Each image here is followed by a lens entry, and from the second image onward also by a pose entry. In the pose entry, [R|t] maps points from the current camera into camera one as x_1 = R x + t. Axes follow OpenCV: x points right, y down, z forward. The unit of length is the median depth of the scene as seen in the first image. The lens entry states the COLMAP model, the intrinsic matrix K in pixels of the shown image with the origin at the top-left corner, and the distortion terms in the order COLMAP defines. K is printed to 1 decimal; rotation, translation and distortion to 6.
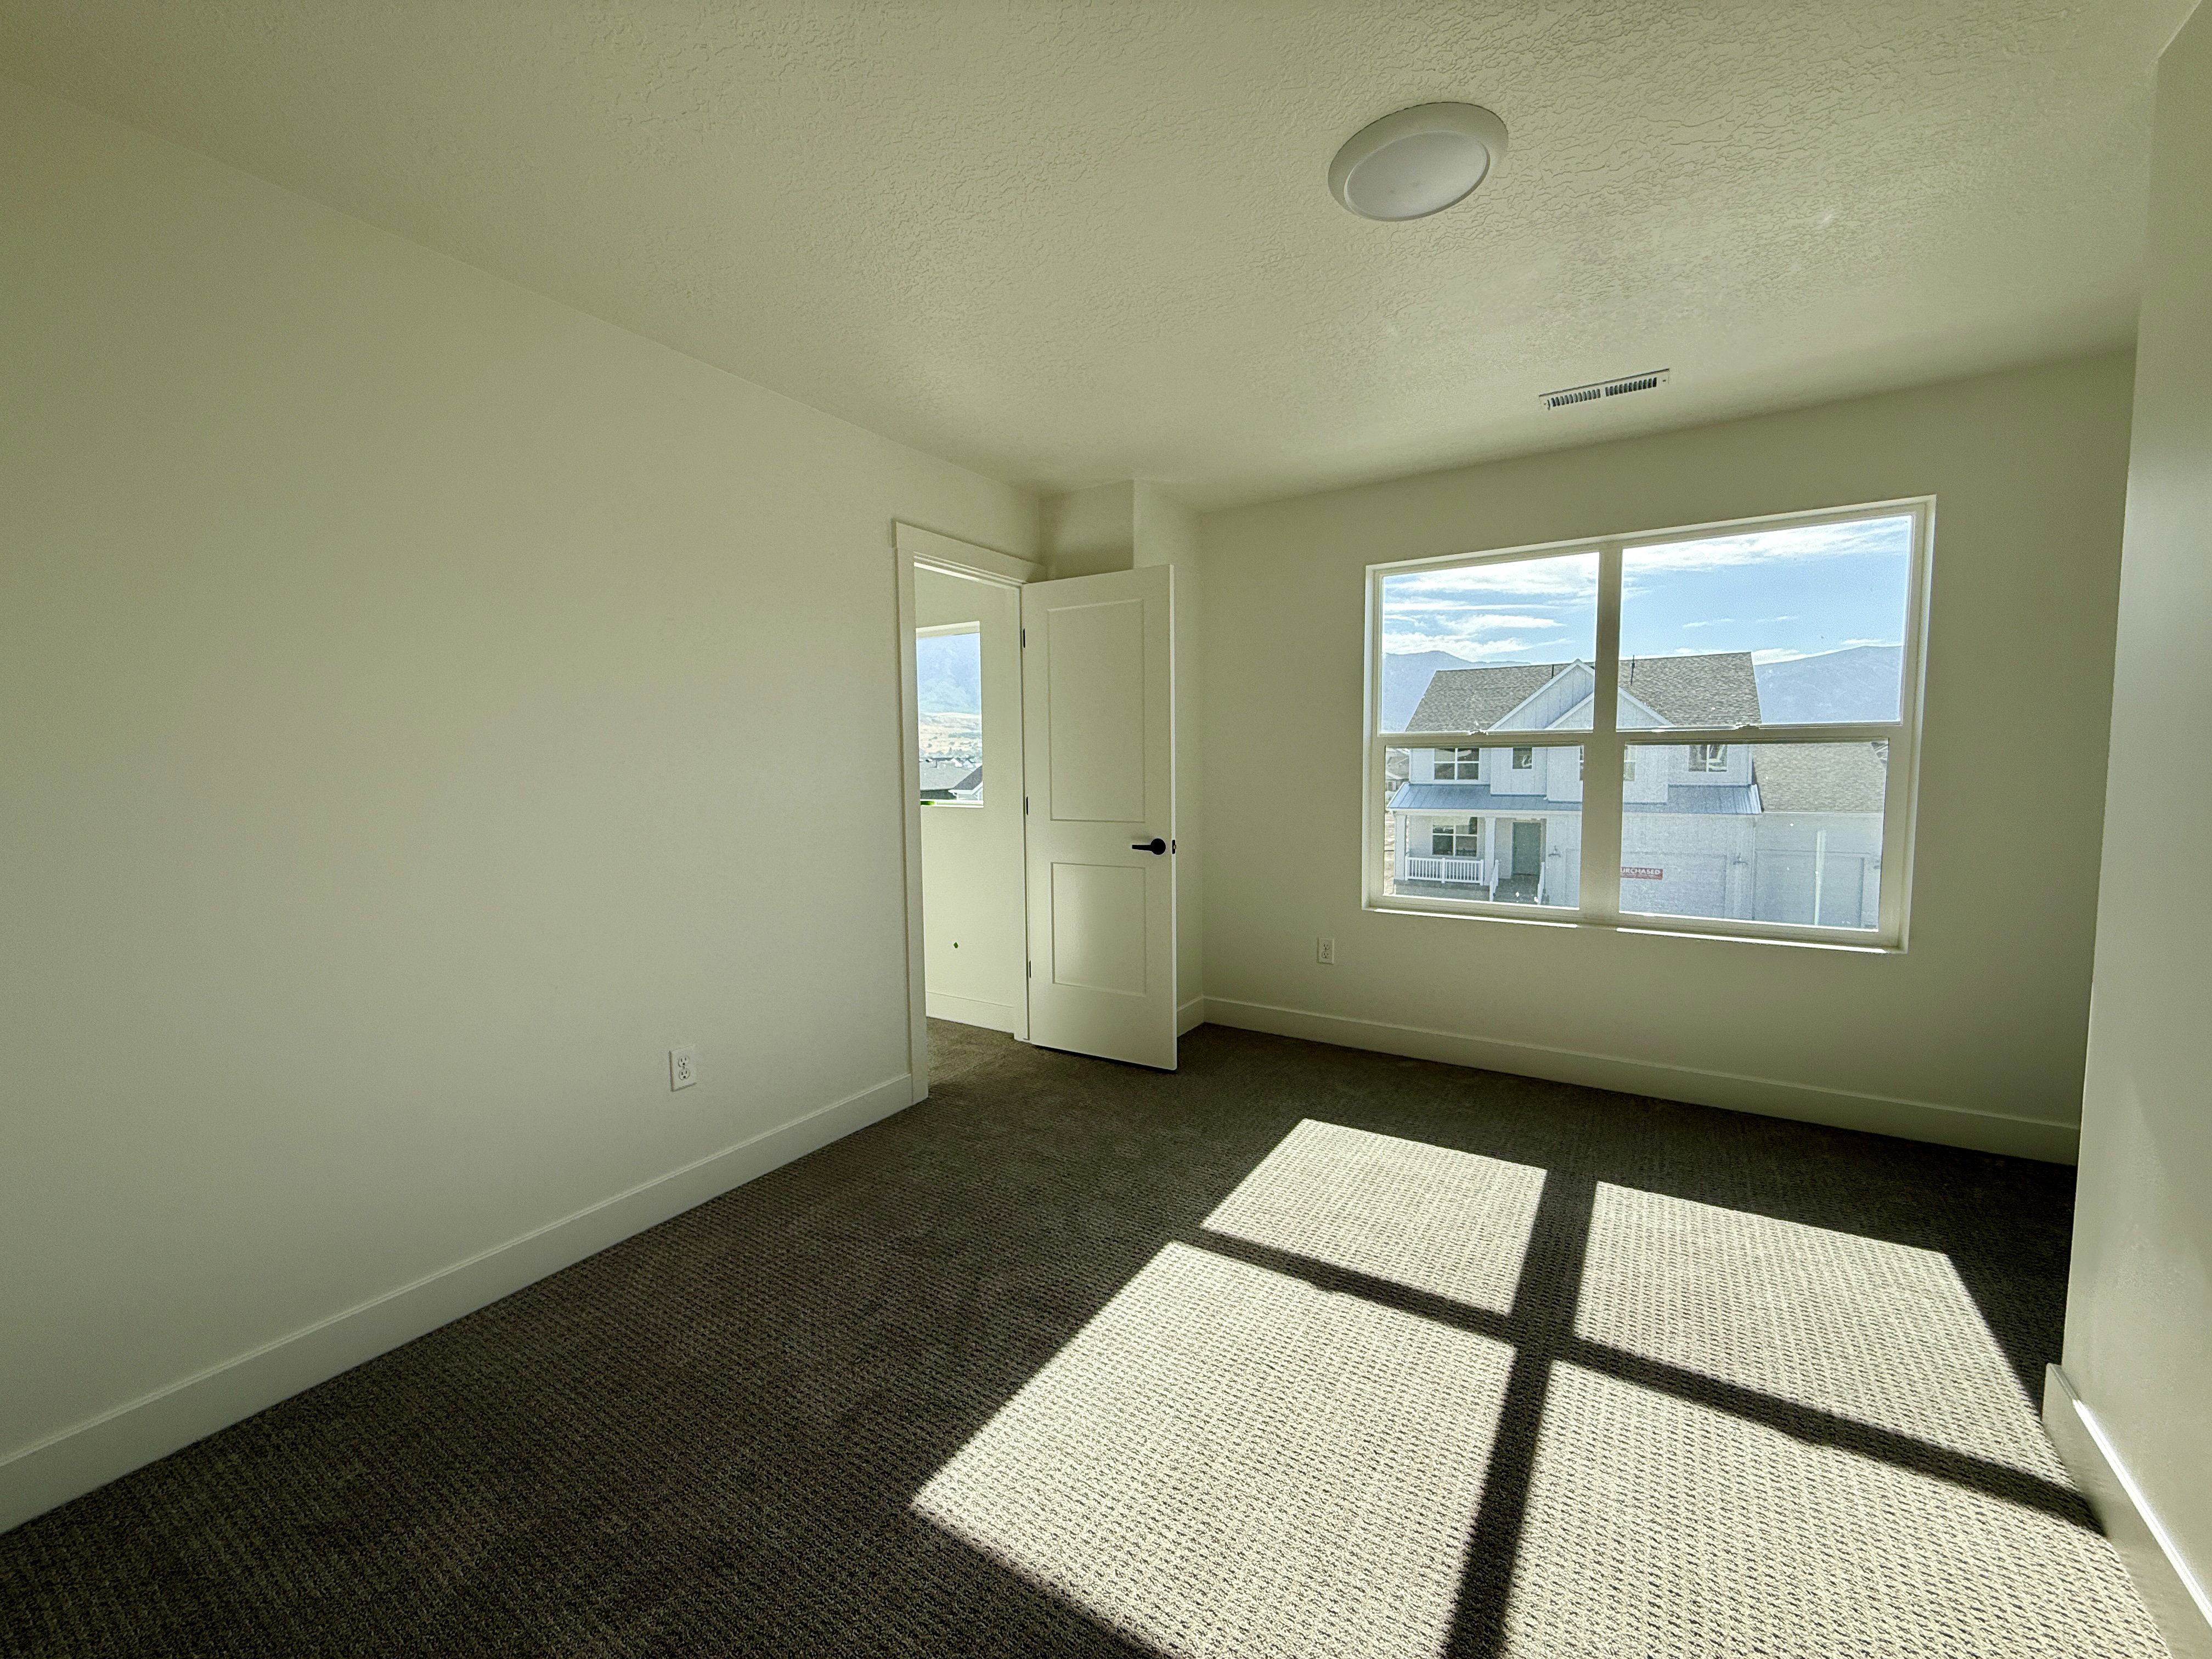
lens RADIAL K [[881.2, 0, 1104.4], [0, 881.2, 838.0], [0, 0, 1]] dist [0.002678, -0.000052]
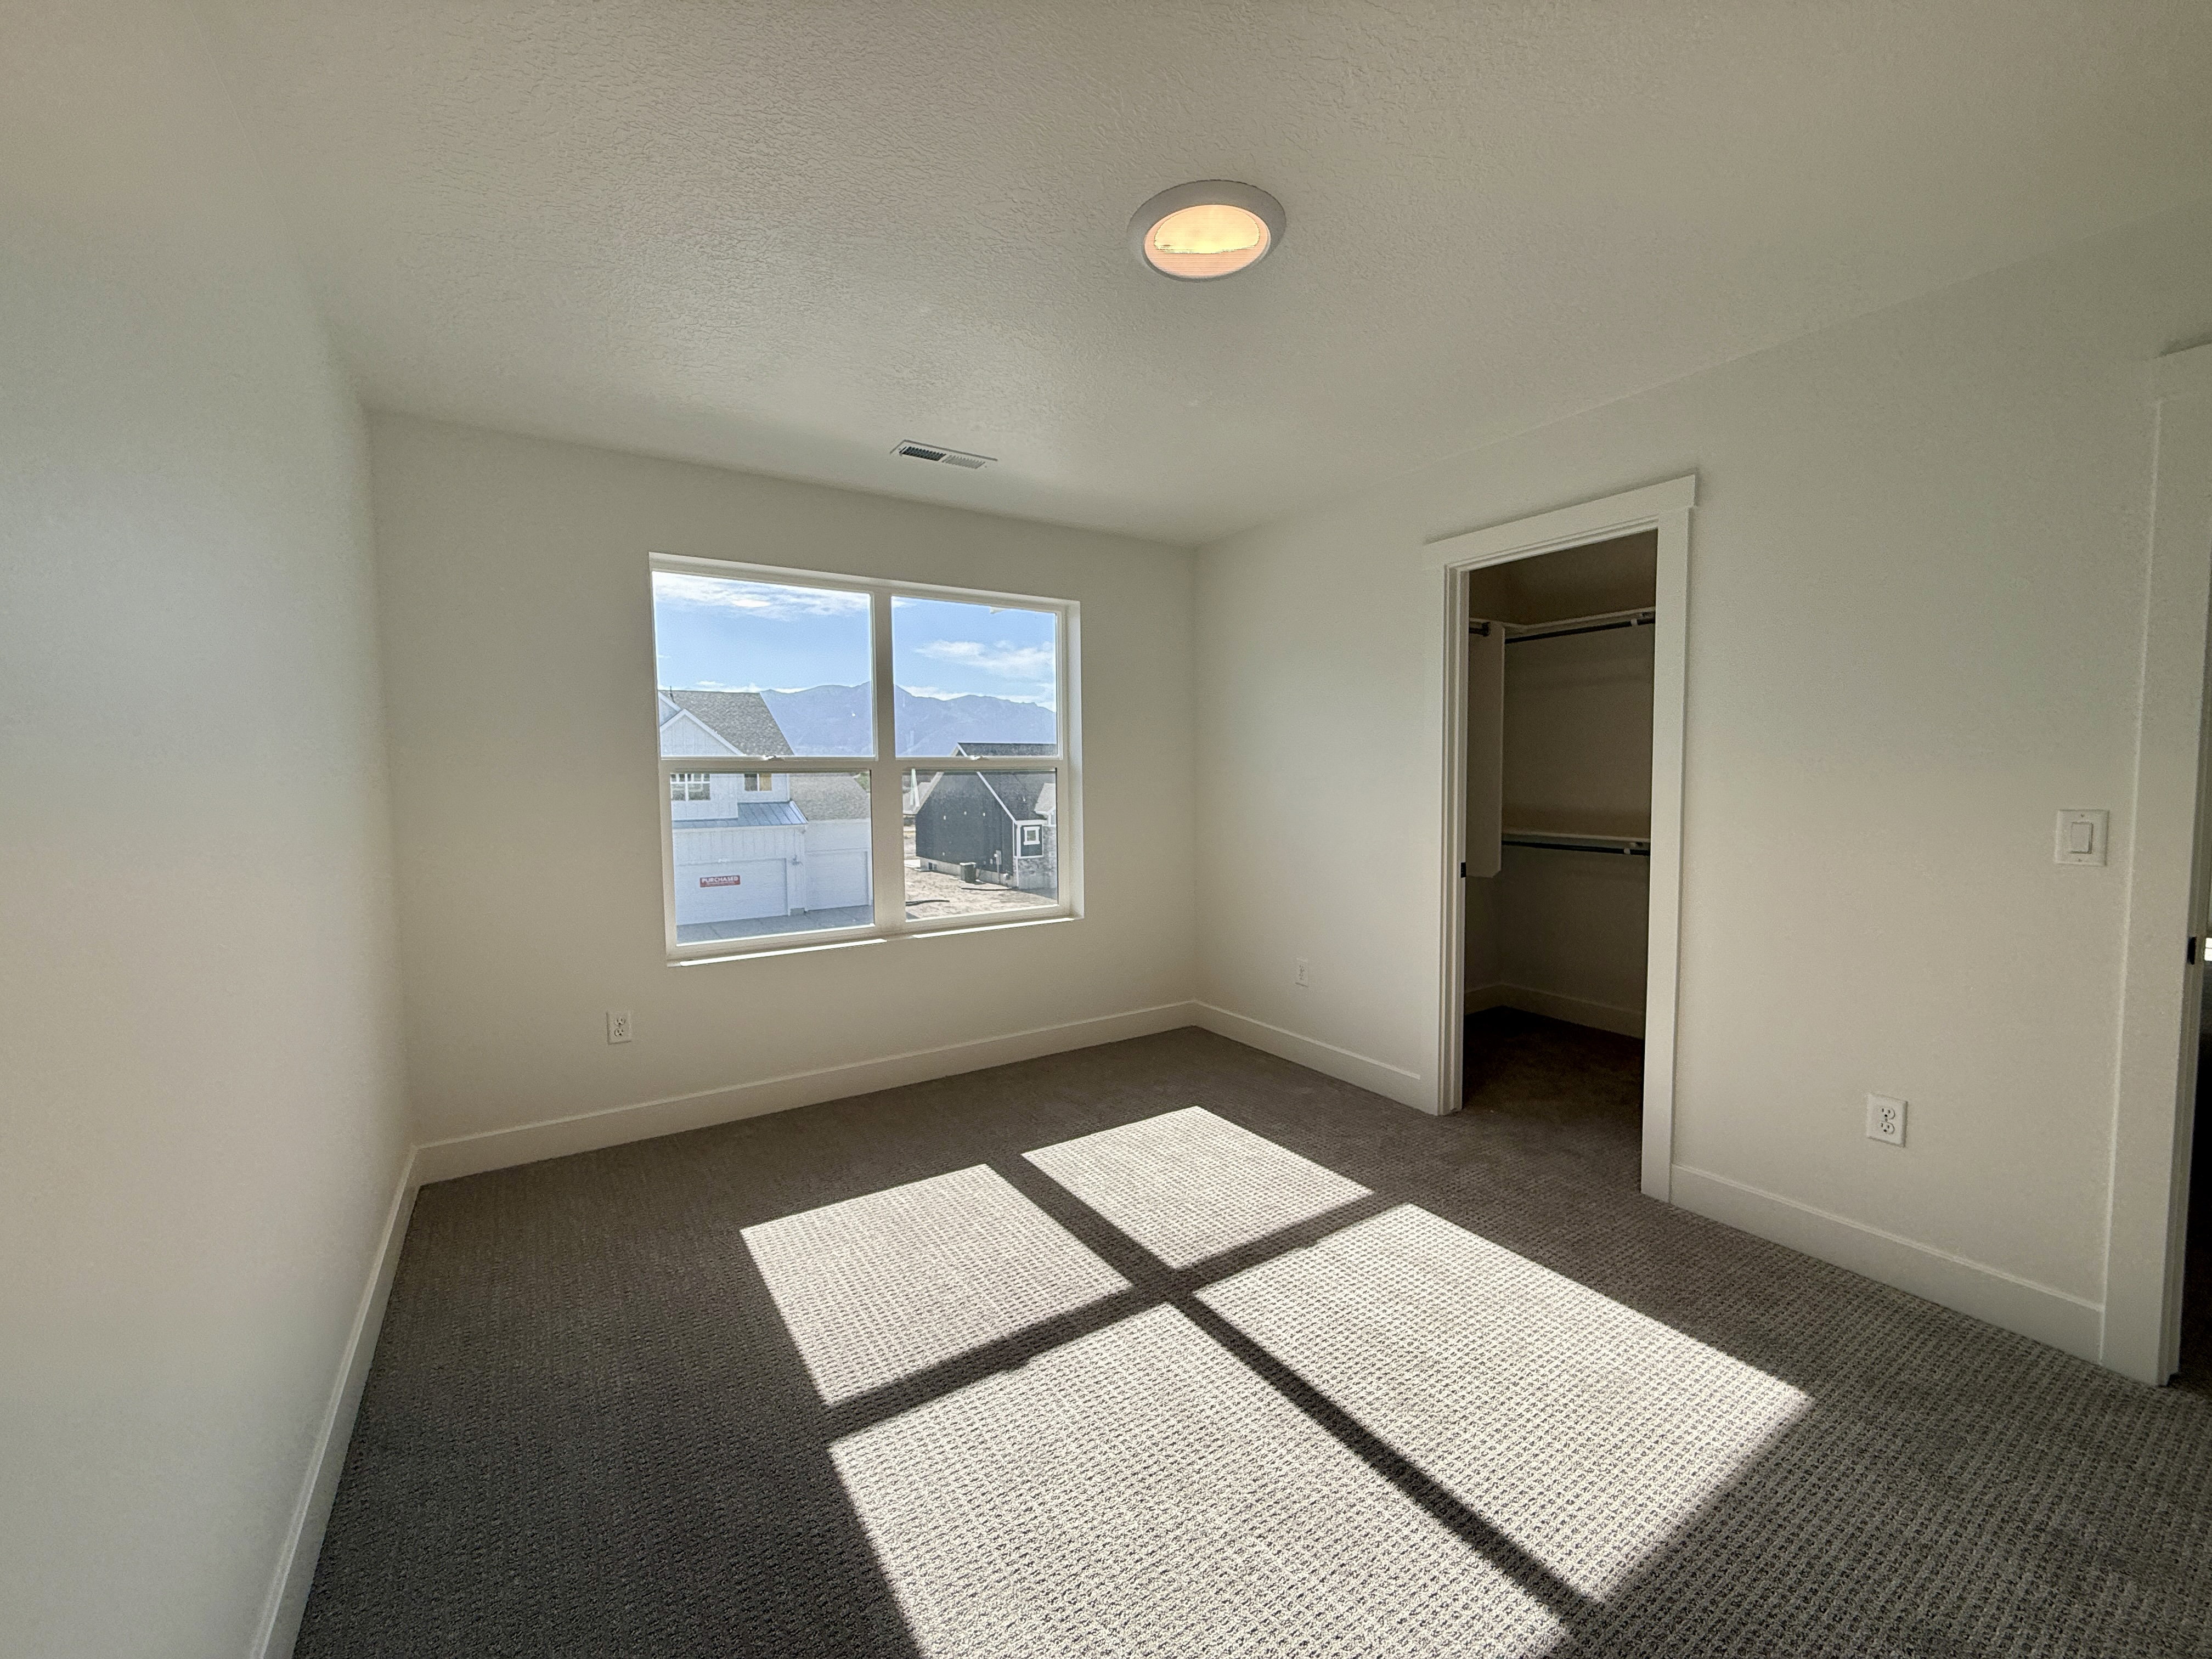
lens RADIAL K [[881.2, 0, 1099.1], [0, 881.2, 818.0], [0, 0, 1]] dist [0.002678, -0.000052]
pose [[0.430087, -0.036285, 0.902058, -0.313053], [0.087240, 0.996186, -0.001523, -0.023101], [-0.898562, 0.079351, 0.431612, 0.306292]]
